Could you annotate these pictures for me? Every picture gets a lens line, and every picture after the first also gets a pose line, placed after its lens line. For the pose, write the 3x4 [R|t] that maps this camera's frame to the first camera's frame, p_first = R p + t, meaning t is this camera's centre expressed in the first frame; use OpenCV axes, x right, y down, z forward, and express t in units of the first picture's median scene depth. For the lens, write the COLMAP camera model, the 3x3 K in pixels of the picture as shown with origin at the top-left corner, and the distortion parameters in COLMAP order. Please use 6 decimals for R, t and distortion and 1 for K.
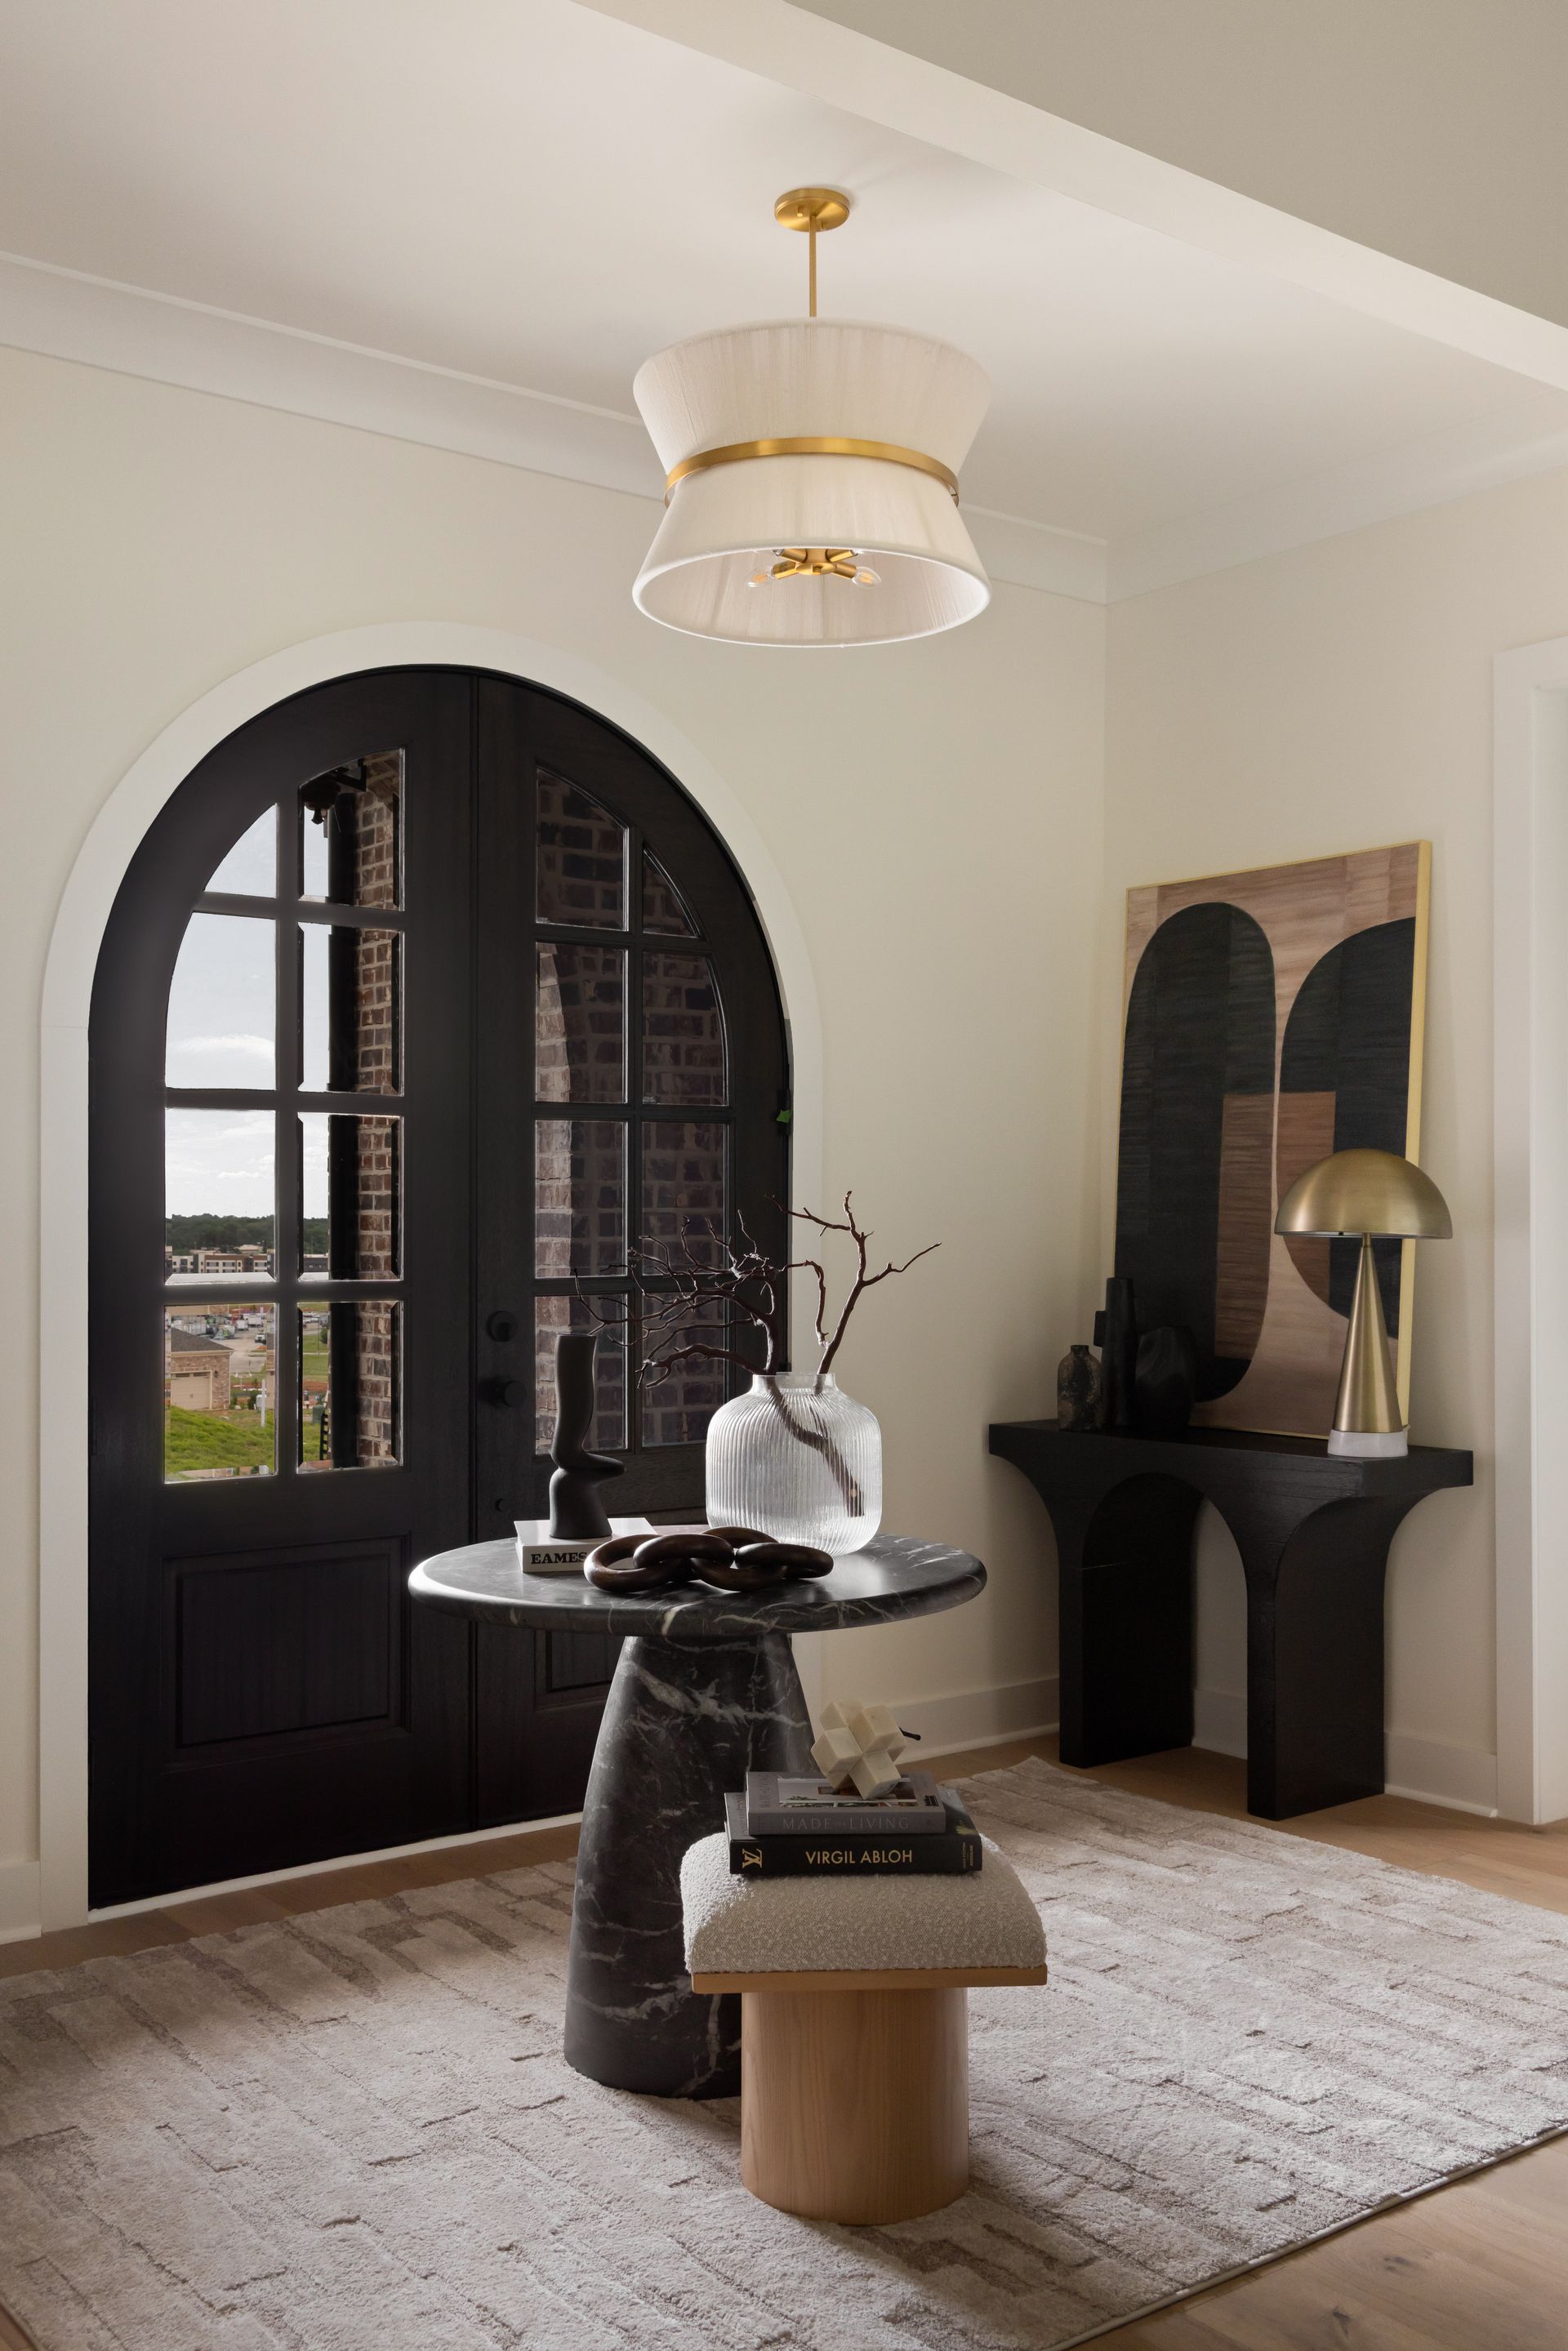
lens RADIAL K [[2111.6, 0, 785.7], [0, 2111.6, 1168.8], [0, 0, 1]] dist [0.008194, 0.000240]
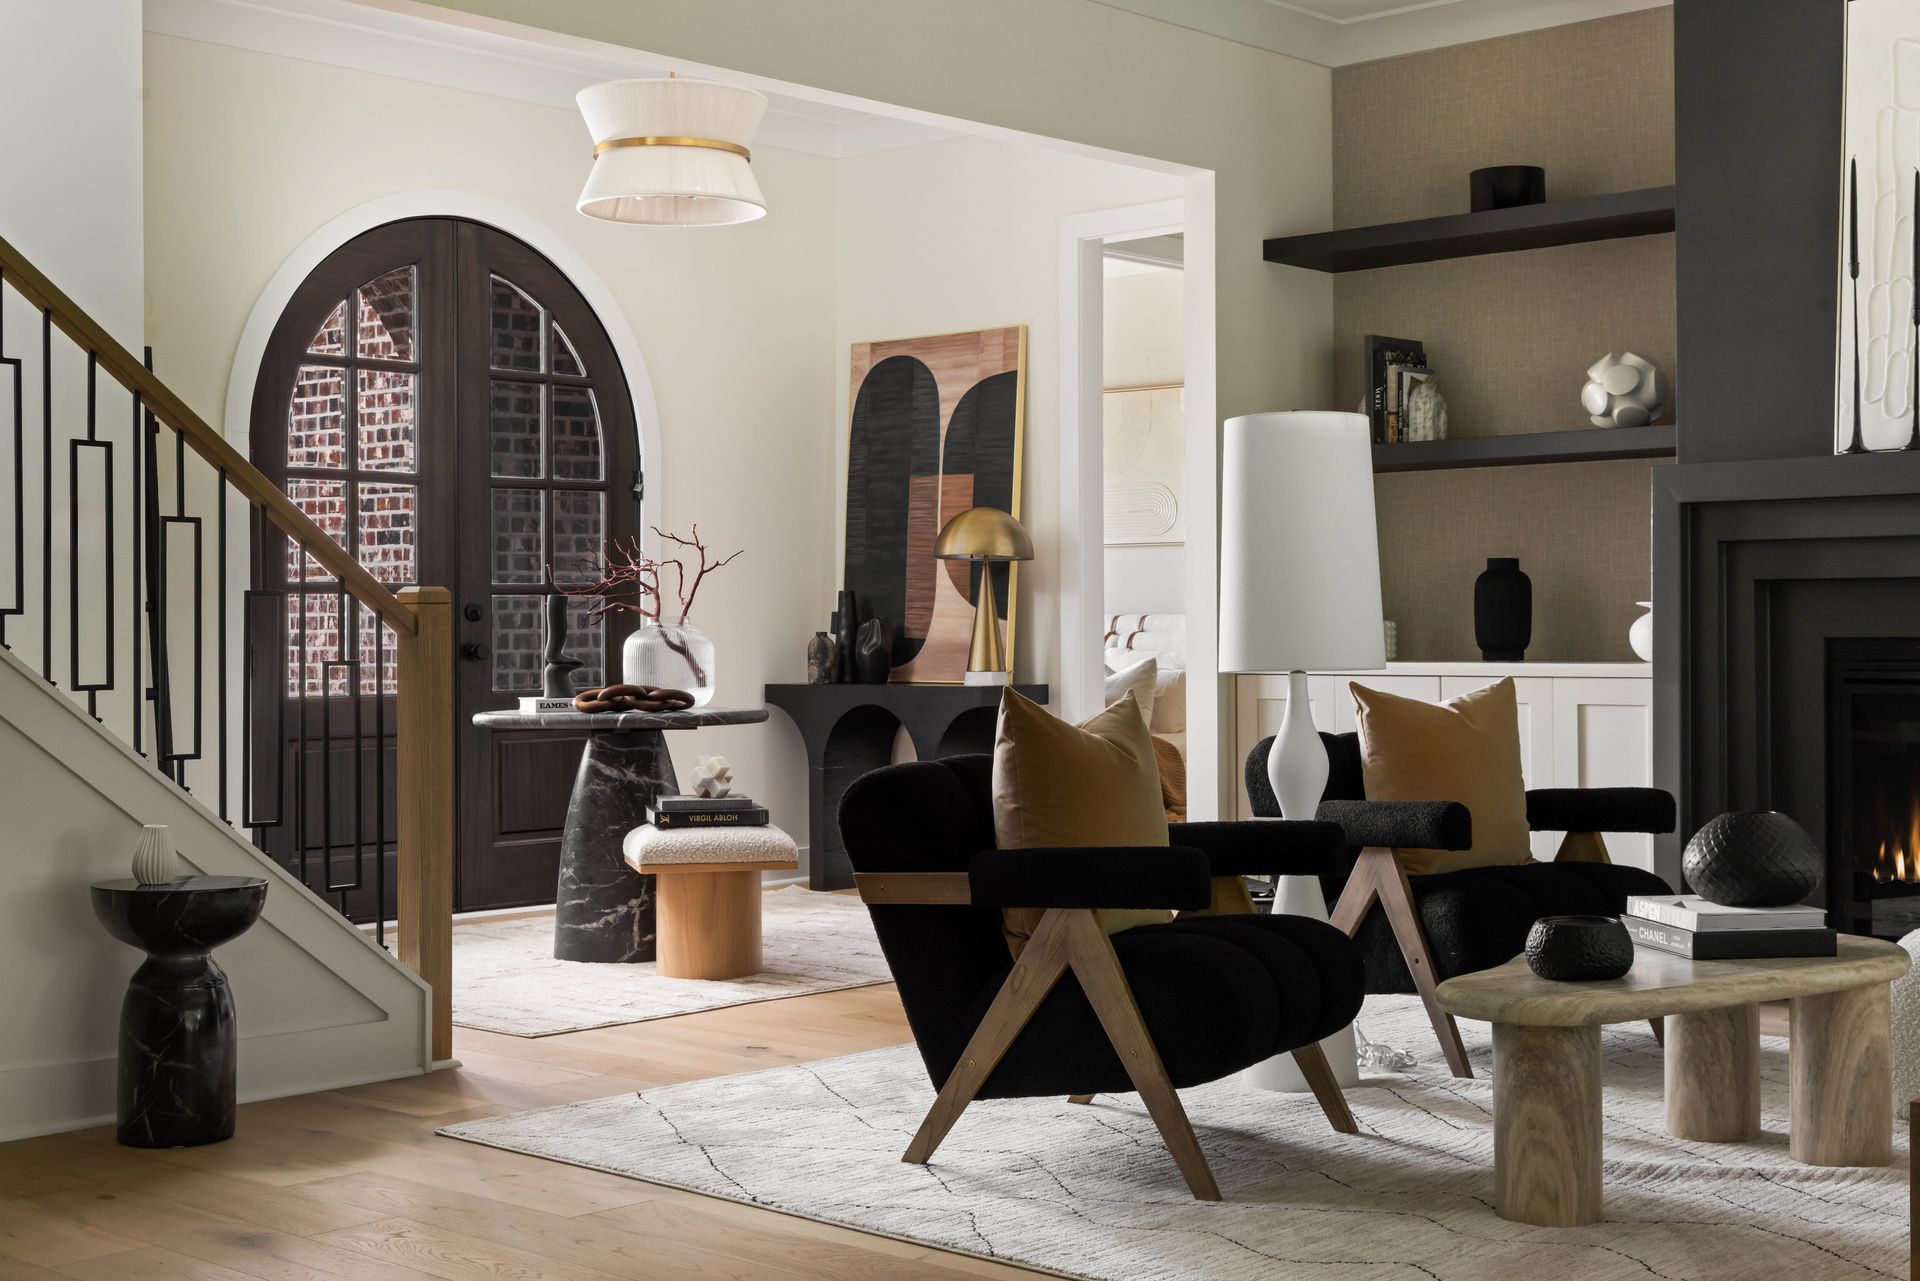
lens RADIAL K [[2651.1, 0, 962.2], [0, 2651.1, 636.4], [0, 0, 1]] dist [0.069846, 0.000000]
pose [[0.984227, -0.006396, 0.176793, -0.120608], [0.002344, 0.999730, 0.023115, 0.044044], [-0.176893, -0.022336, 0.983977, -1.079444]]
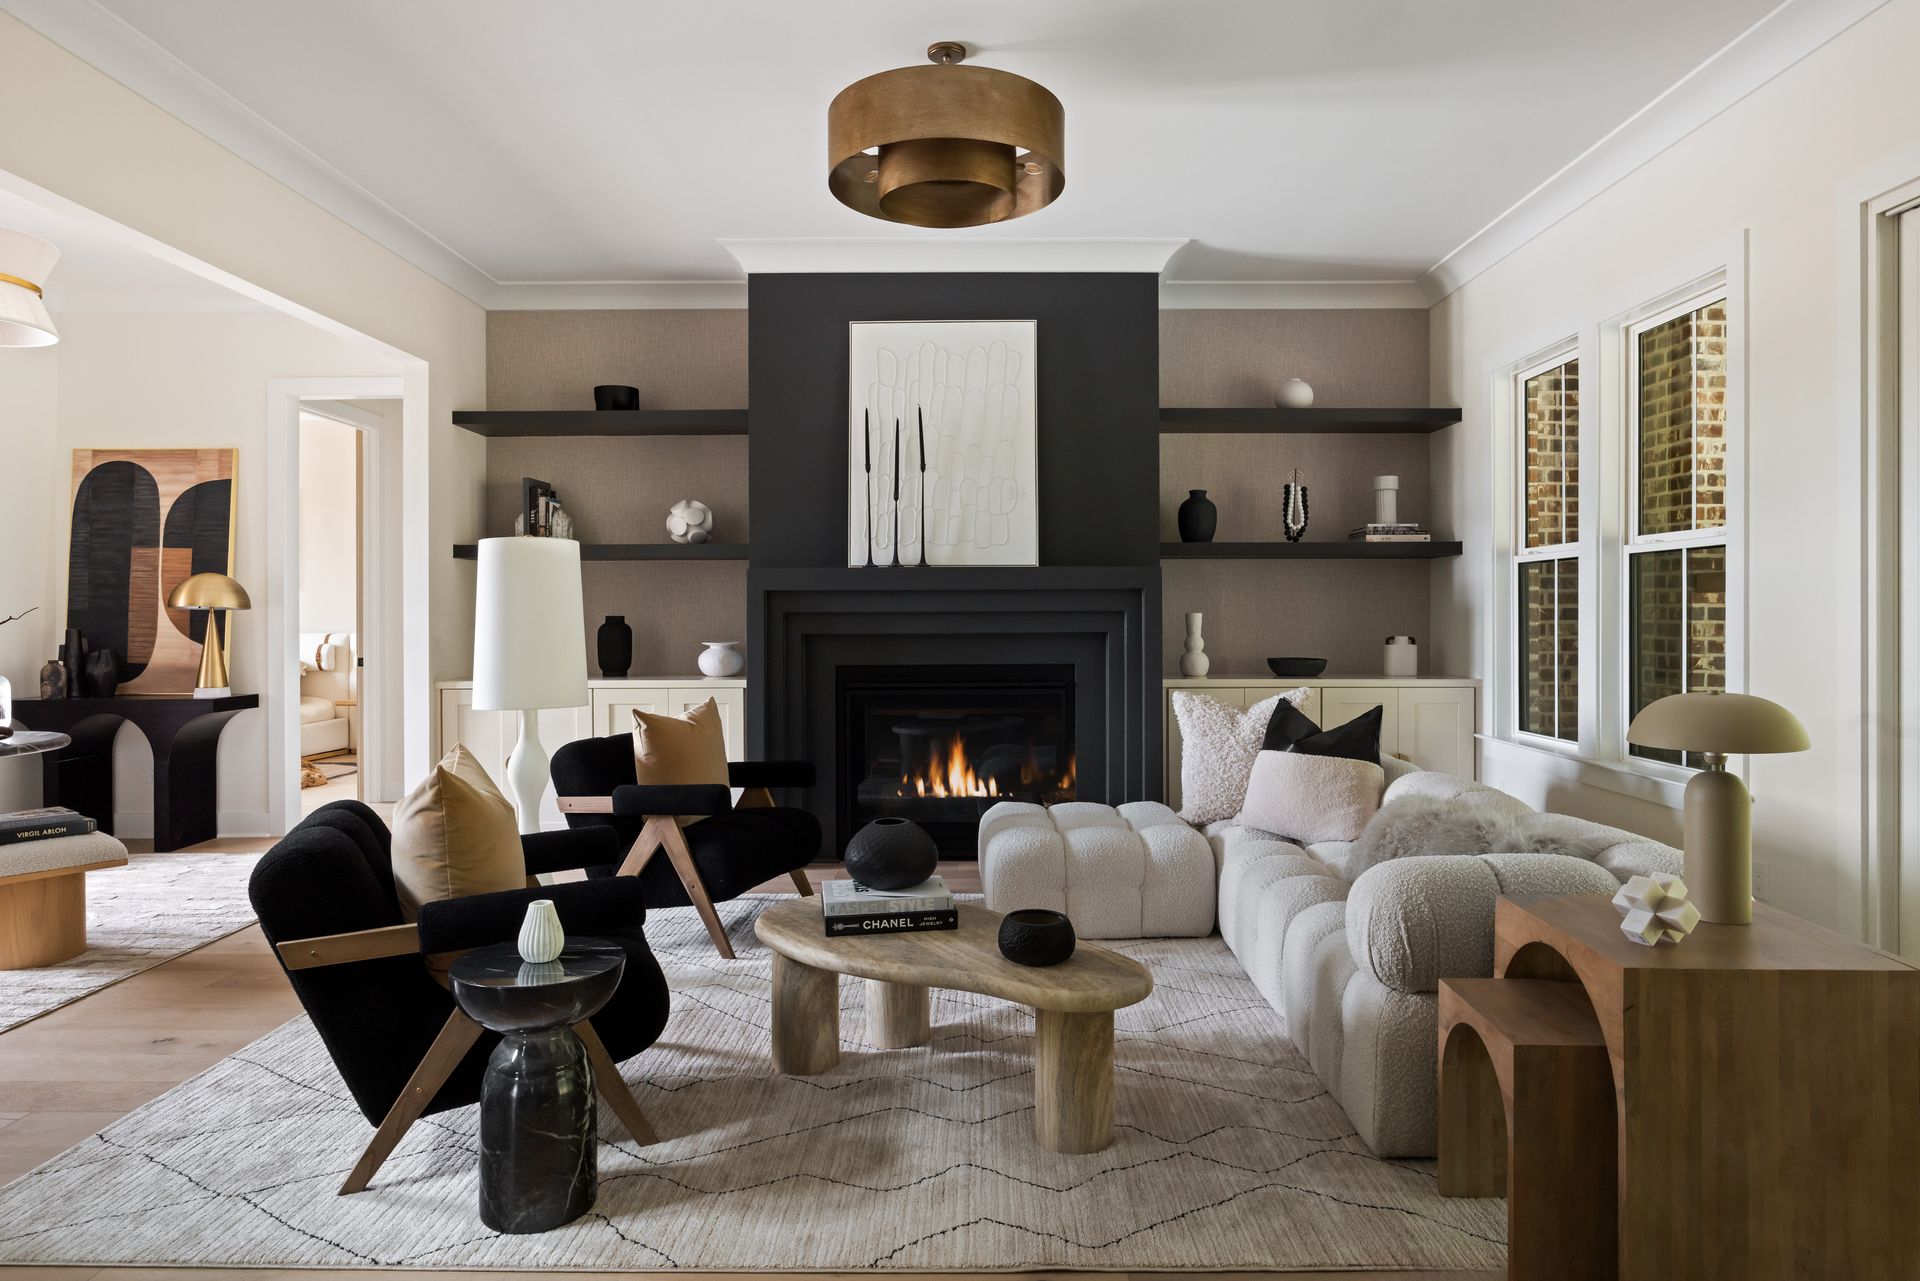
lens RADIAL K [[1165.2, 0, 969.1], [0, 1165.2, 629.9], [0, 0, 1]] dist [-0.002811, 0.004336]
pose [[0.604947, -0.012539, 0.796167, -0.262675], [-0.014041, 0.999553, 0.026410, 0.008287], [-0.796142, -0.027156, 0.604500, -0.504562]]
